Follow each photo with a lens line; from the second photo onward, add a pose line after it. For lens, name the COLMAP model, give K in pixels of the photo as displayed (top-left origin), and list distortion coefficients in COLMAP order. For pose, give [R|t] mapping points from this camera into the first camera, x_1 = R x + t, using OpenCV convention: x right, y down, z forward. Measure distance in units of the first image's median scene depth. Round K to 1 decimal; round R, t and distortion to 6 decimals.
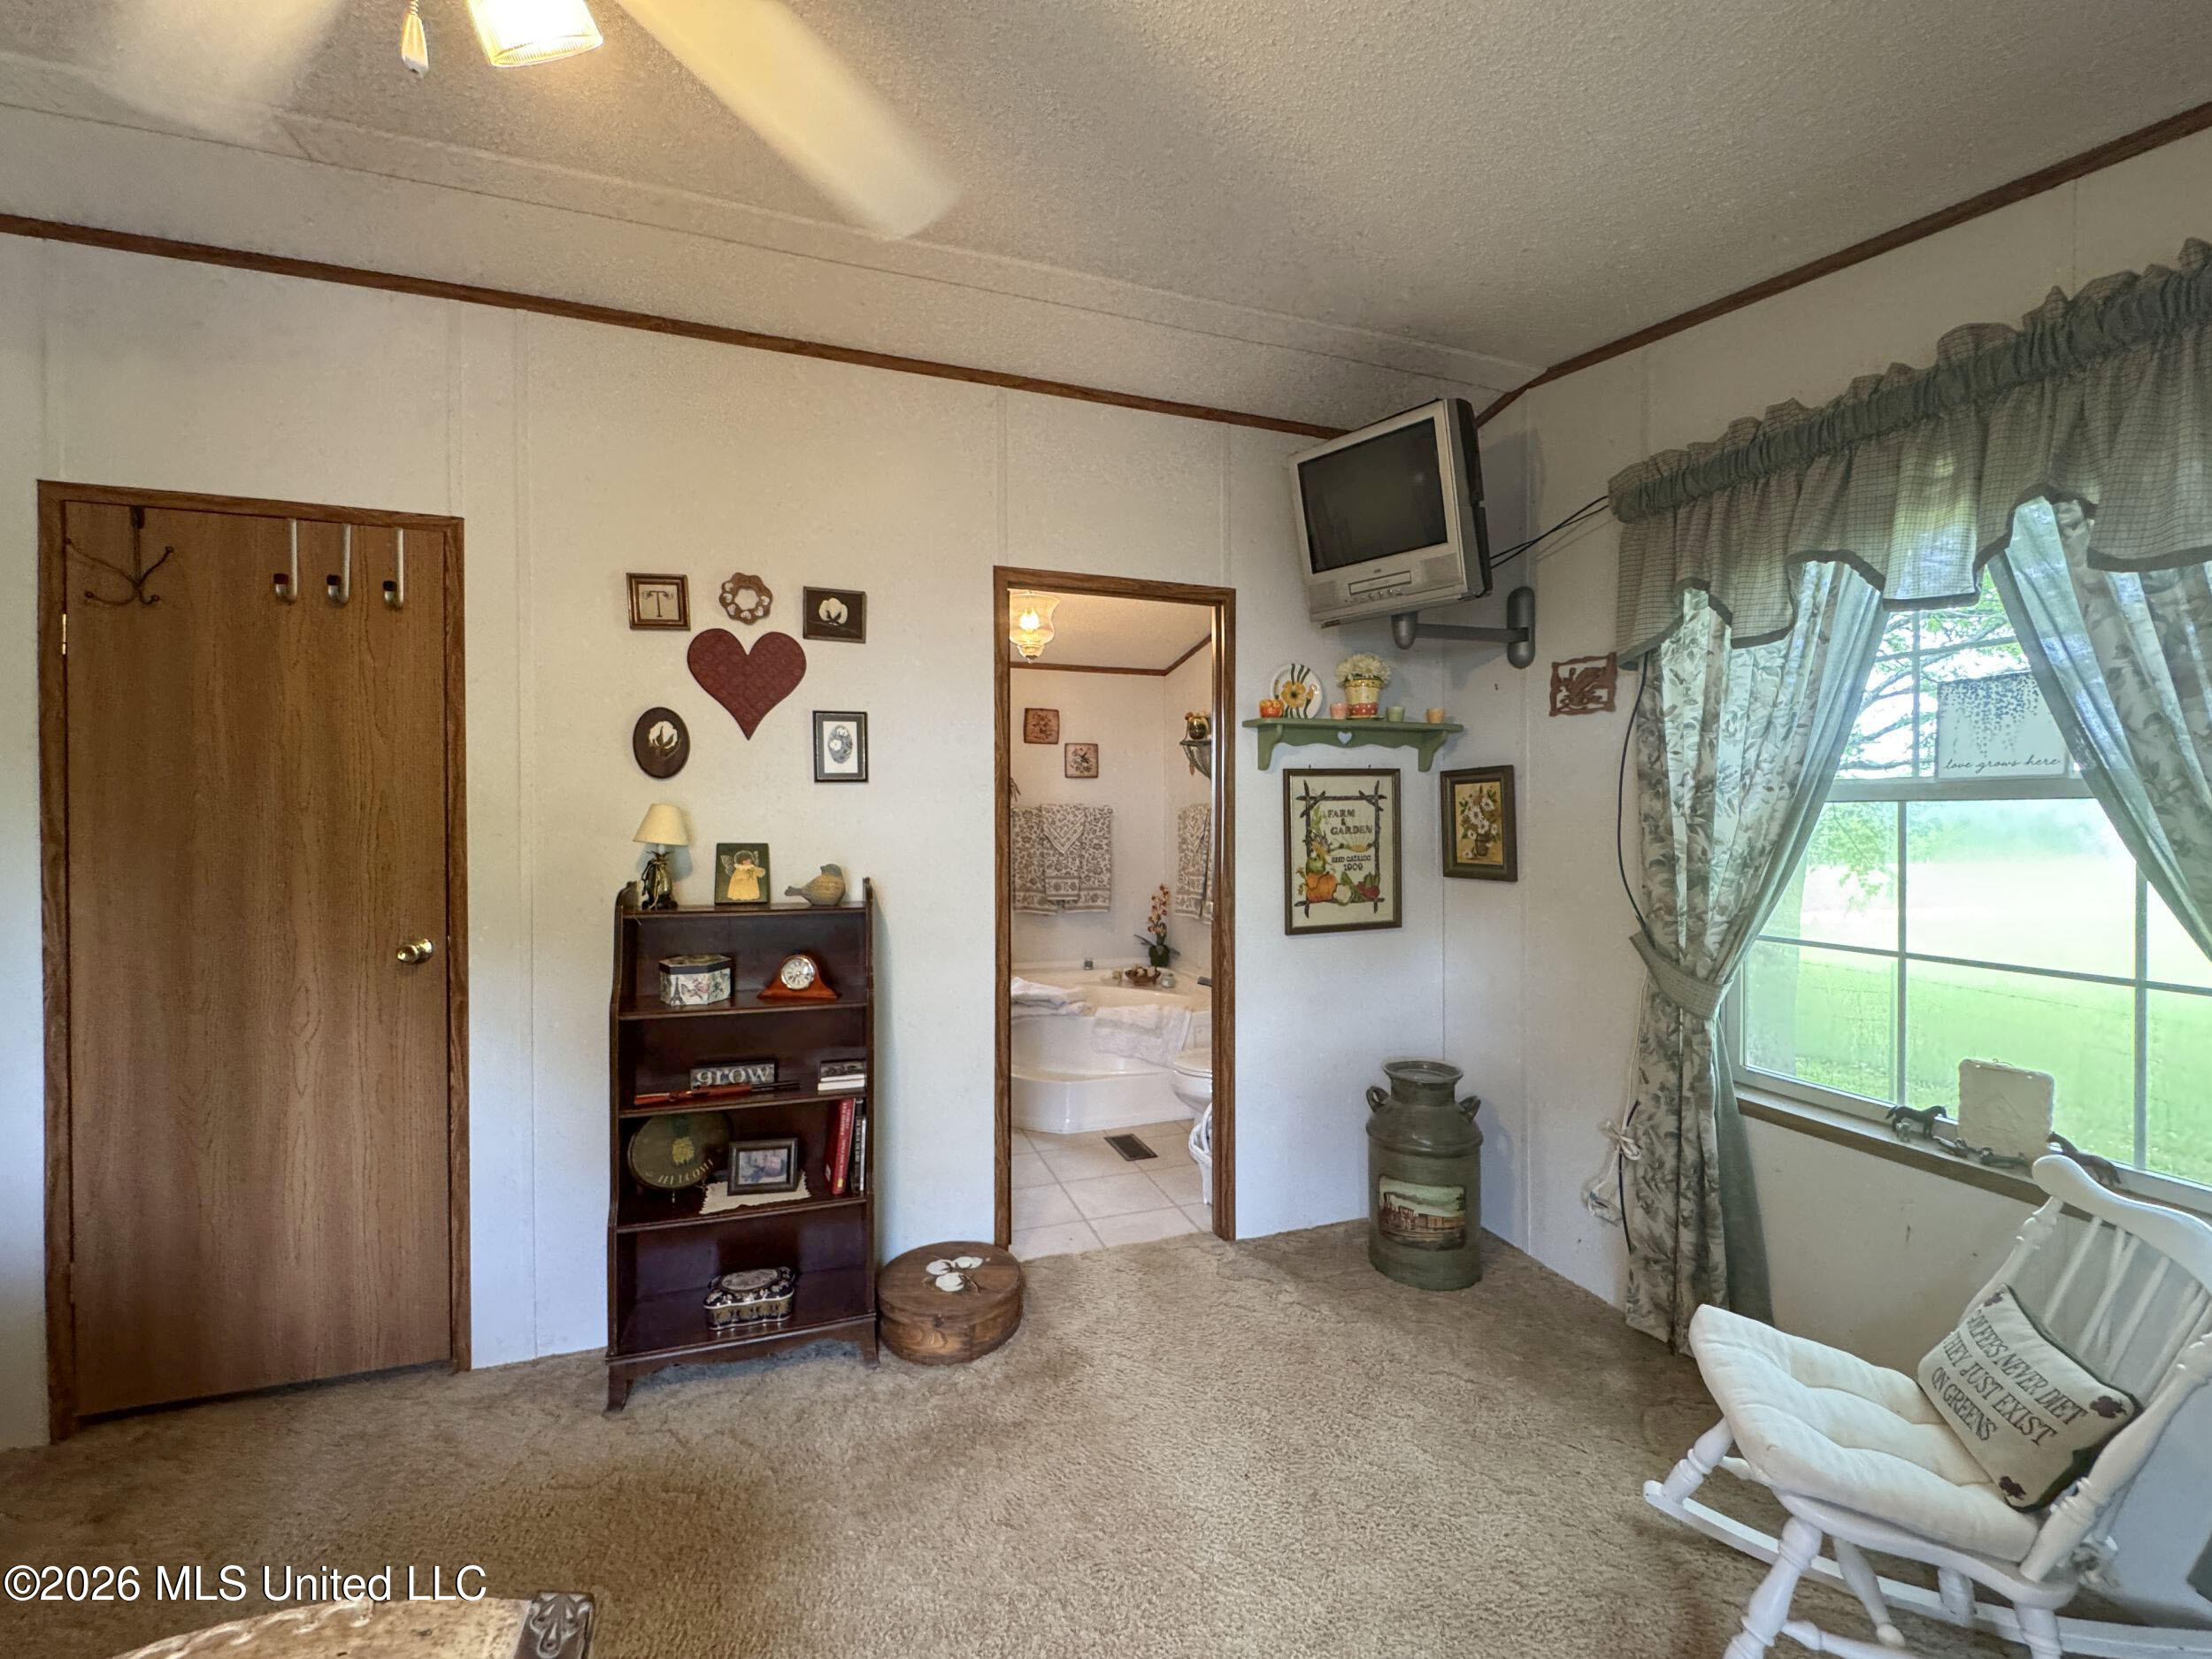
lens RADIAL K [[890.9, 0, 1099.9], [0, 890.9, 827.5], [0, 0, 1]] dist [-0.000769, 0.000358]
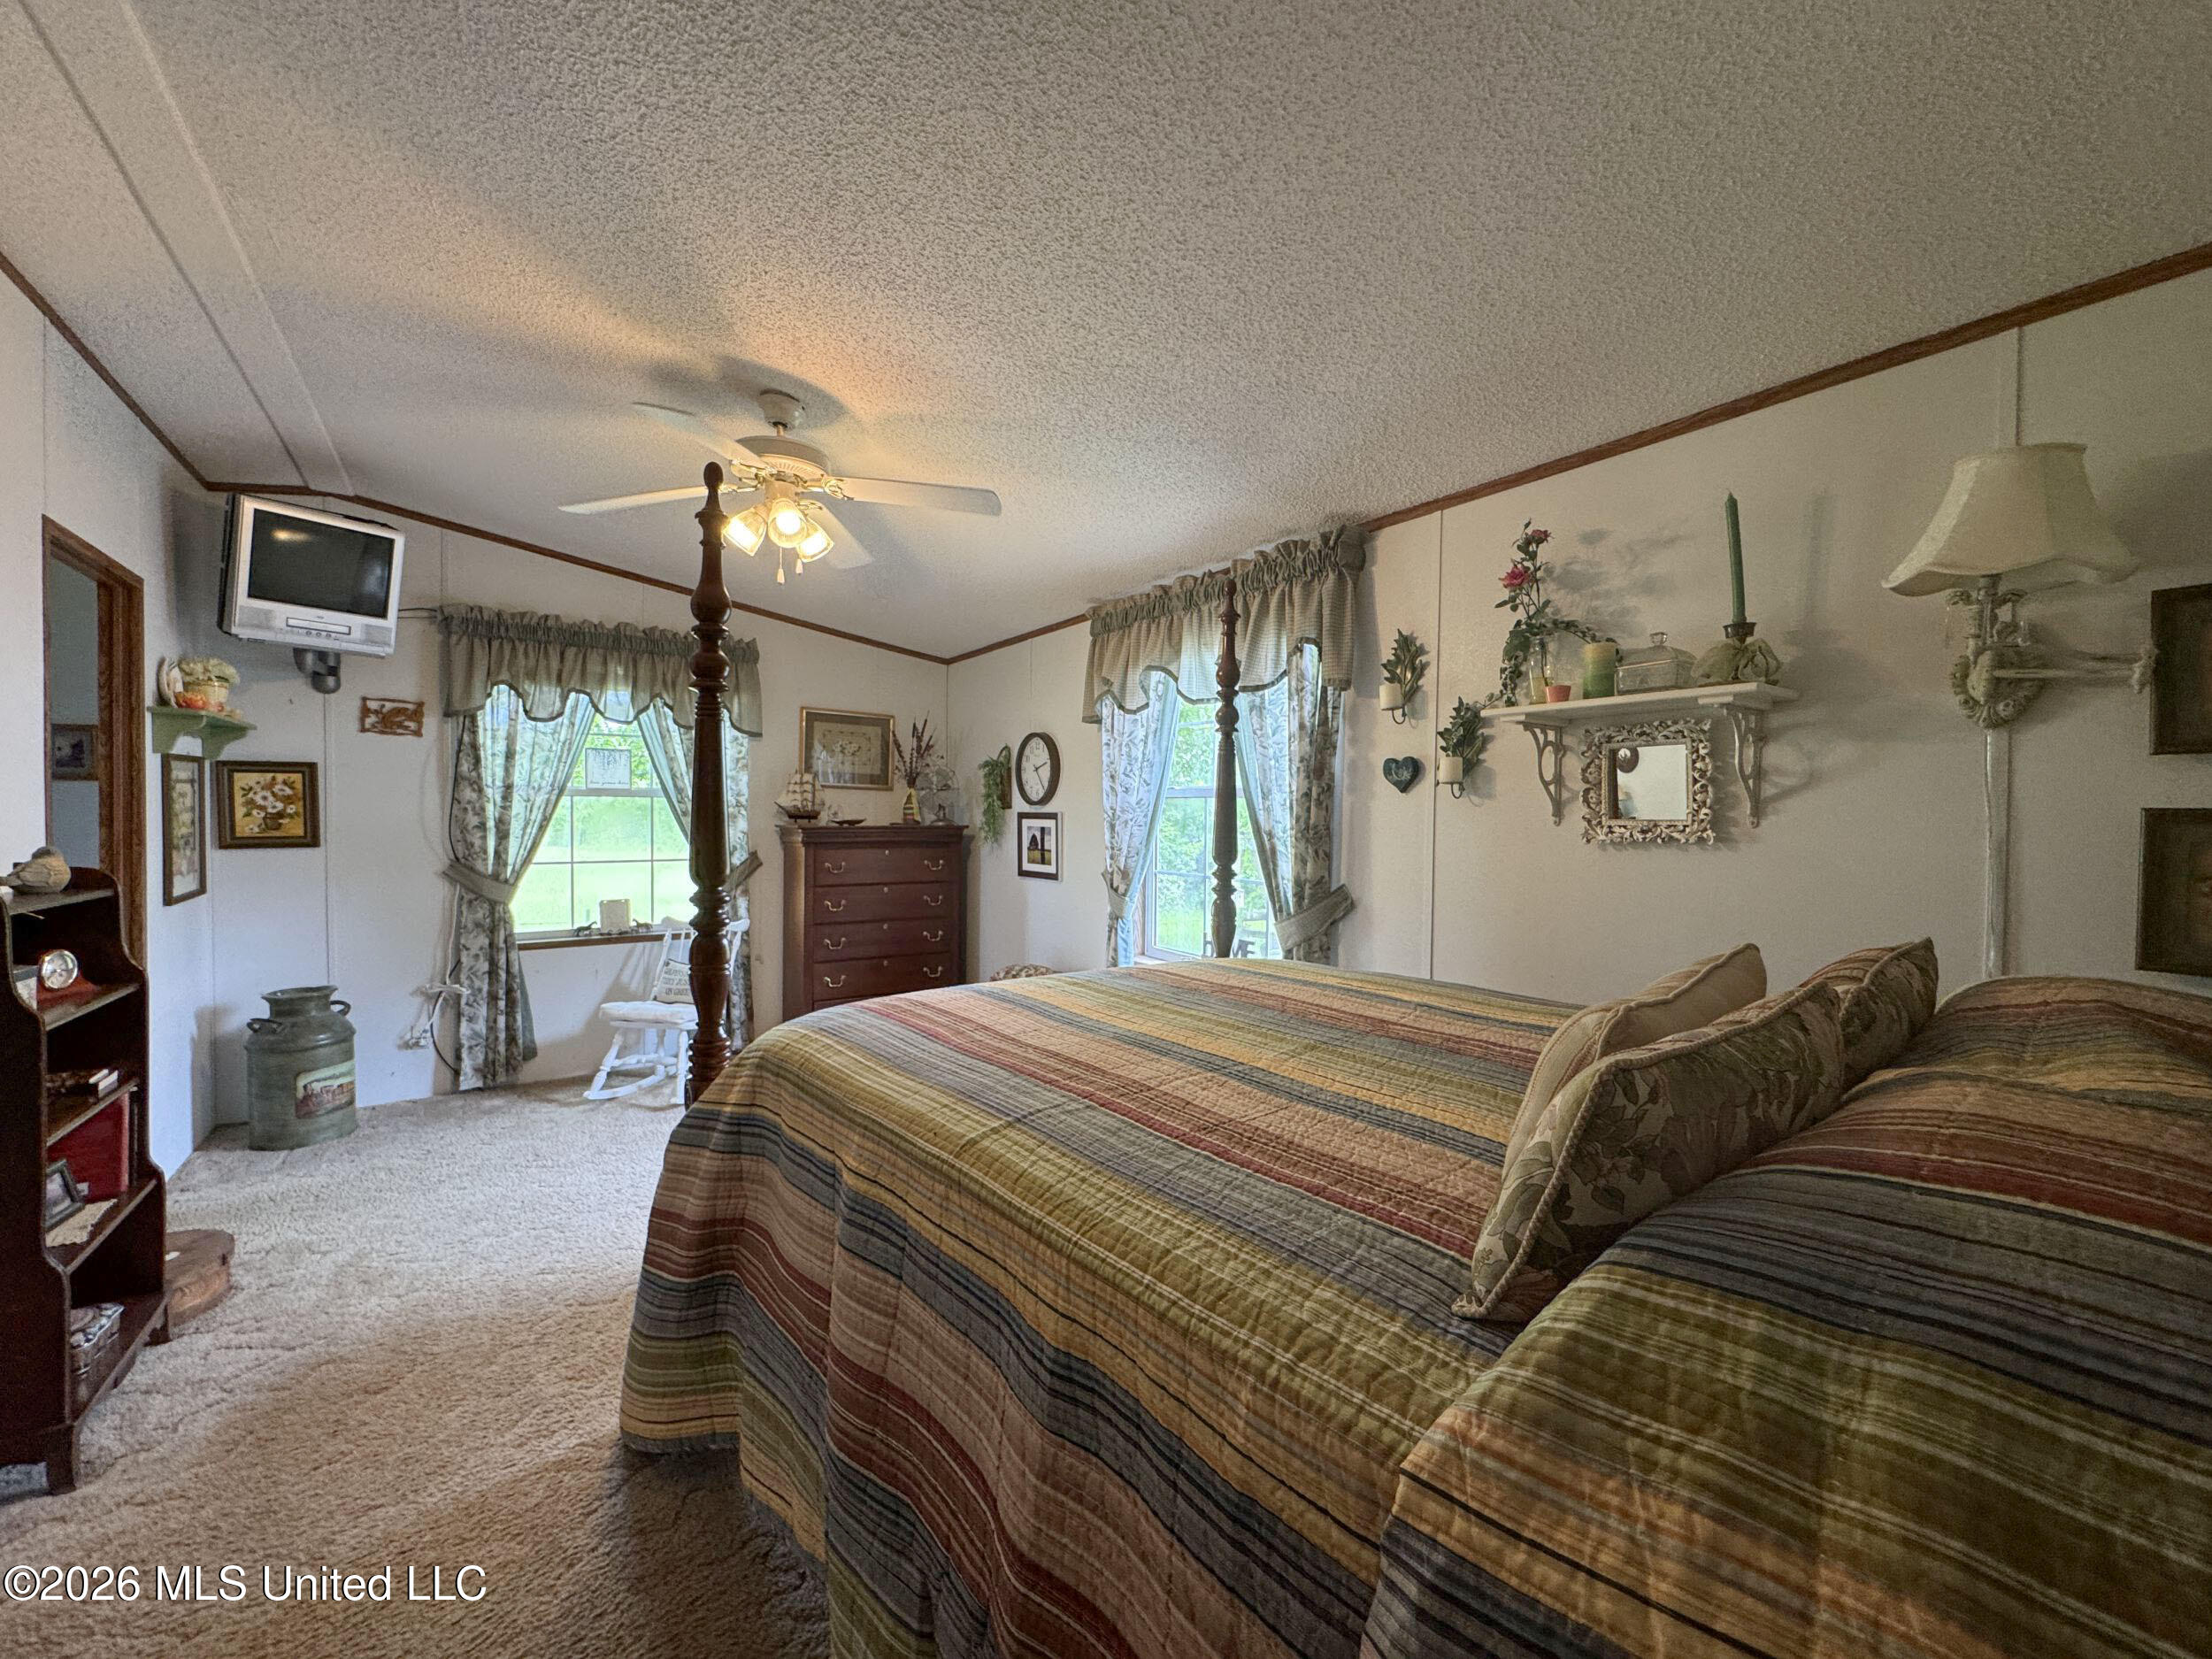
lens RADIAL K [[890.9, 0, 1099.9], [0, 890.9, 827.5], [0, 0, 1]] dist [-0.000769, 0.000358]
pose [[-0.256410, -0.022715, 0.966301, -1.423858], [-0.001521, 0.999732, 0.023097, -0.004098], [-0.966567, 0.004453, -0.256376, 0.224464]]
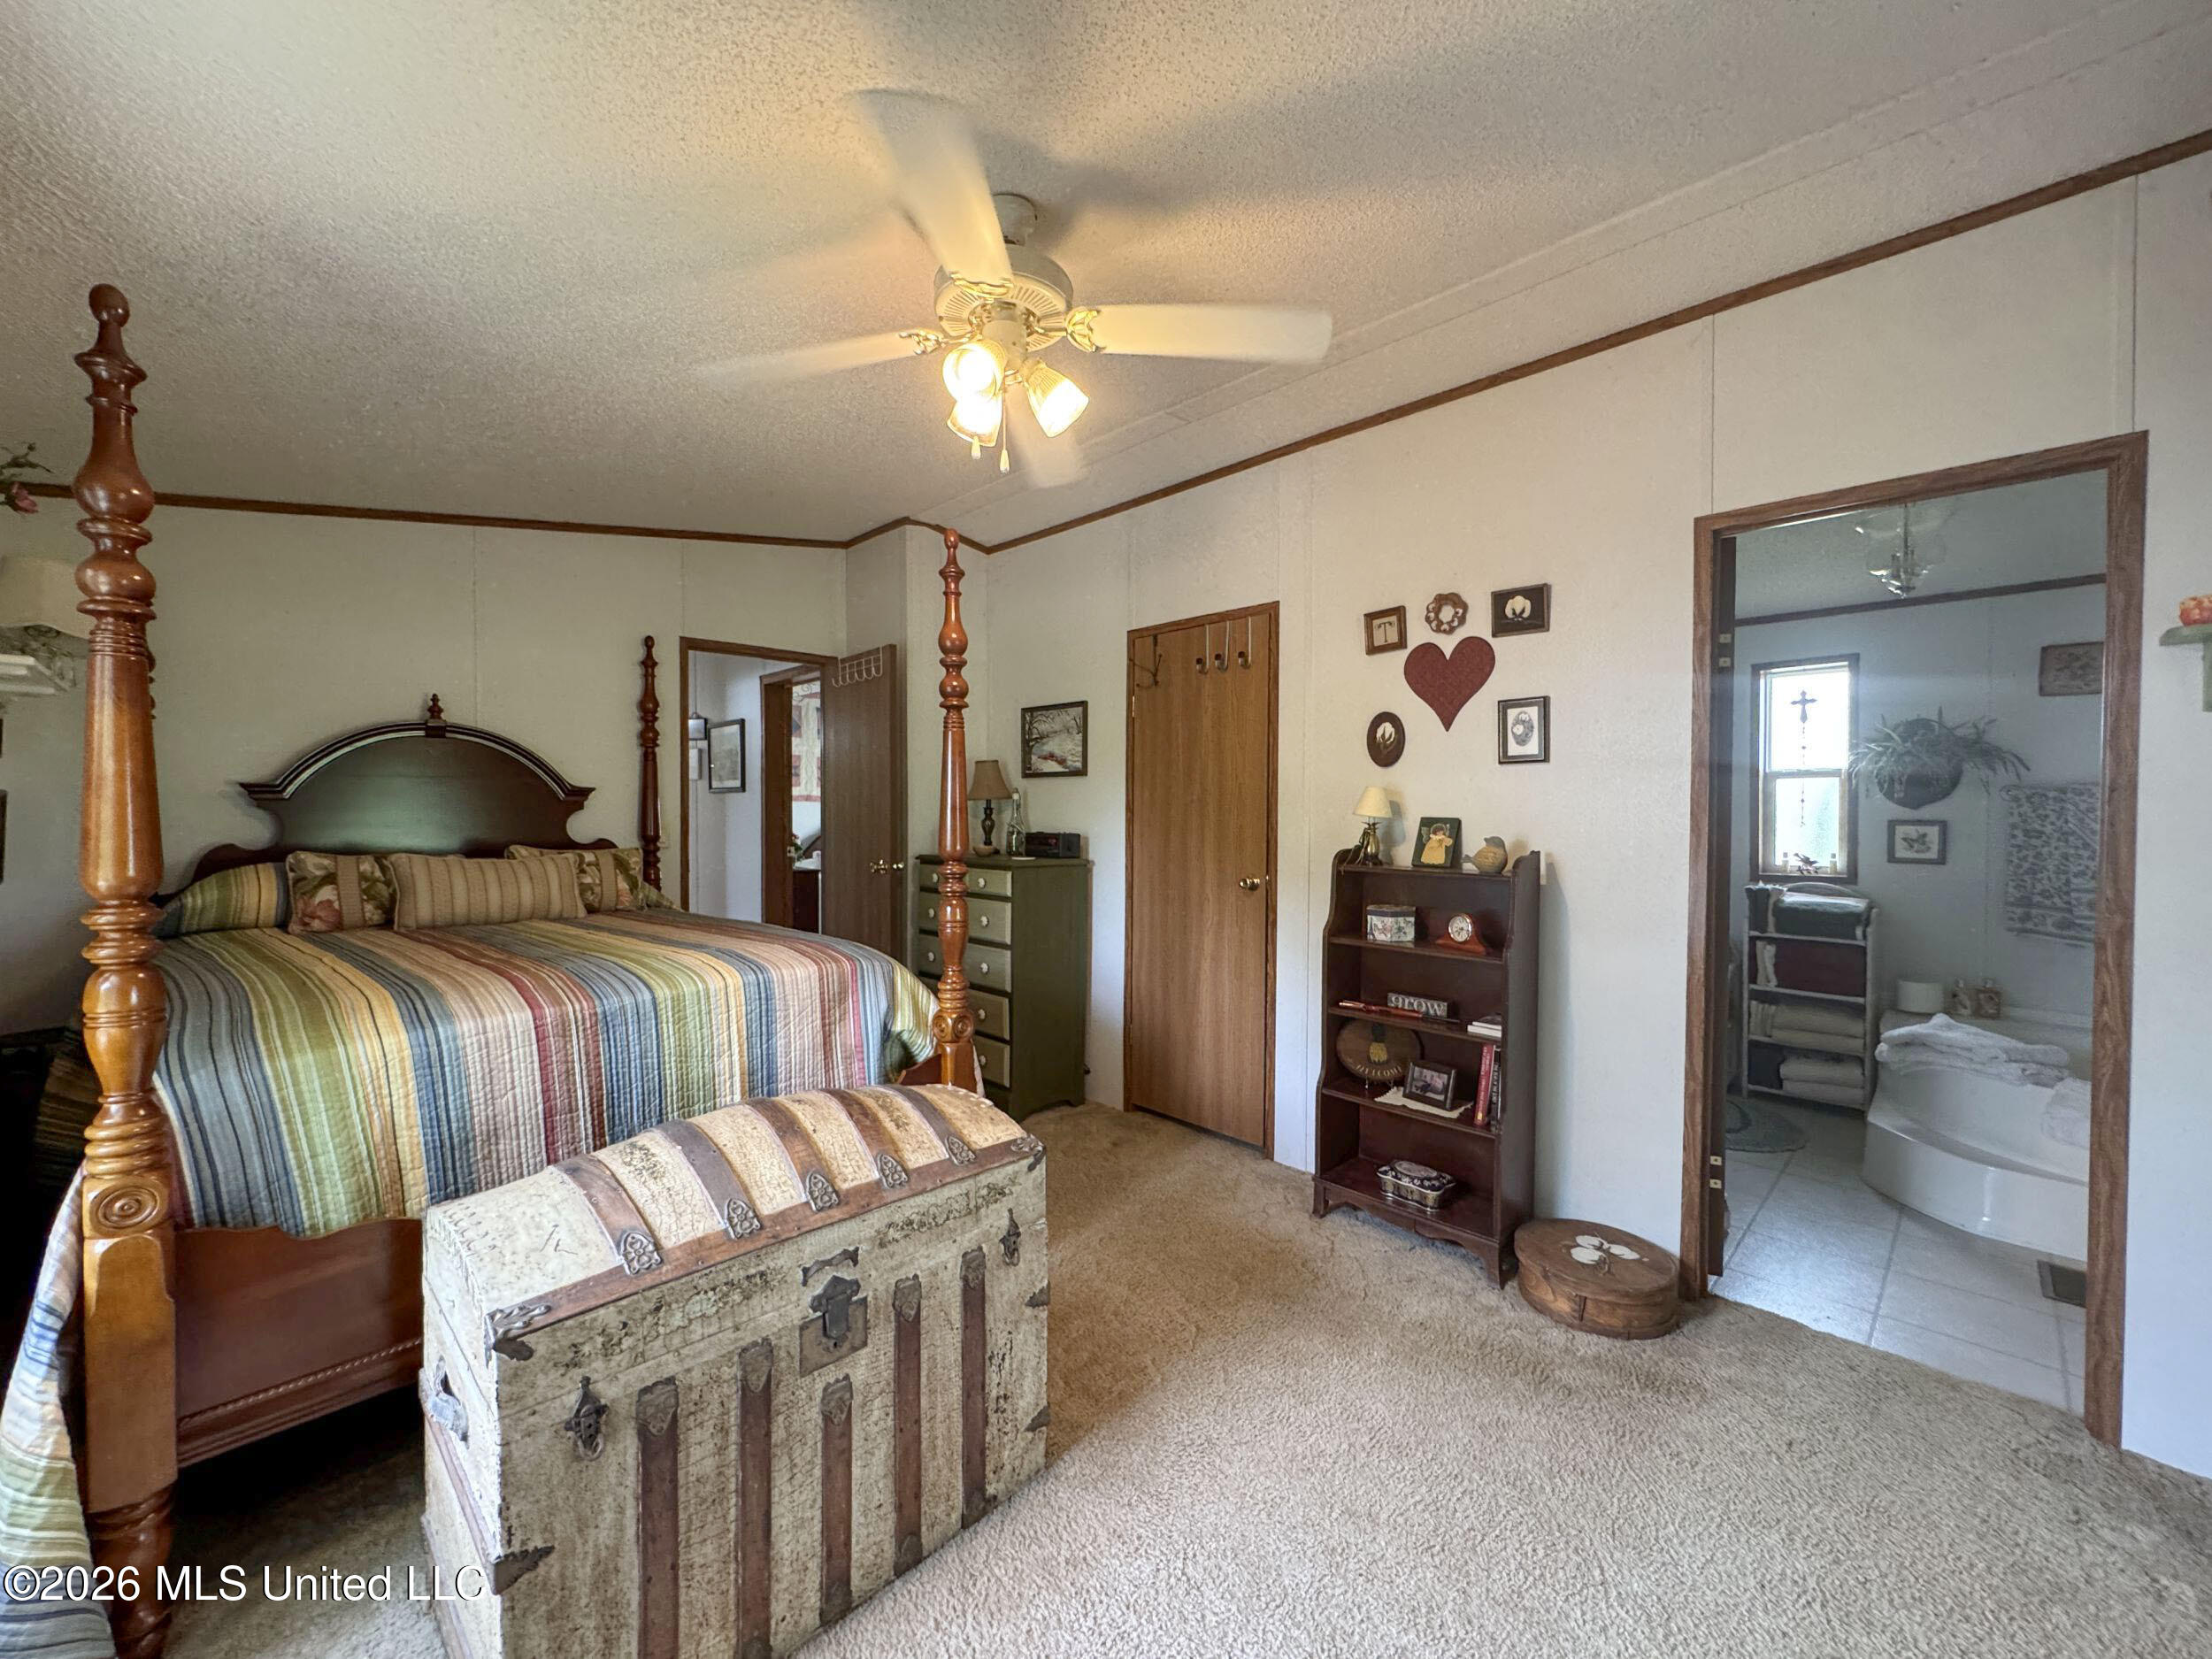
lens RADIAL K [[890.9, 0, 1099.9], [0, 890.9, 827.5], [0, 0, 1]] dist [-0.000769, 0.000358]
pose [[0.430960, 0.017749, -0.902196, 0.515287], [-0.015705, 0.999803, 0.012167, 0.024985], [0.902234, 0.008926, 0.431154, 0.069027]]
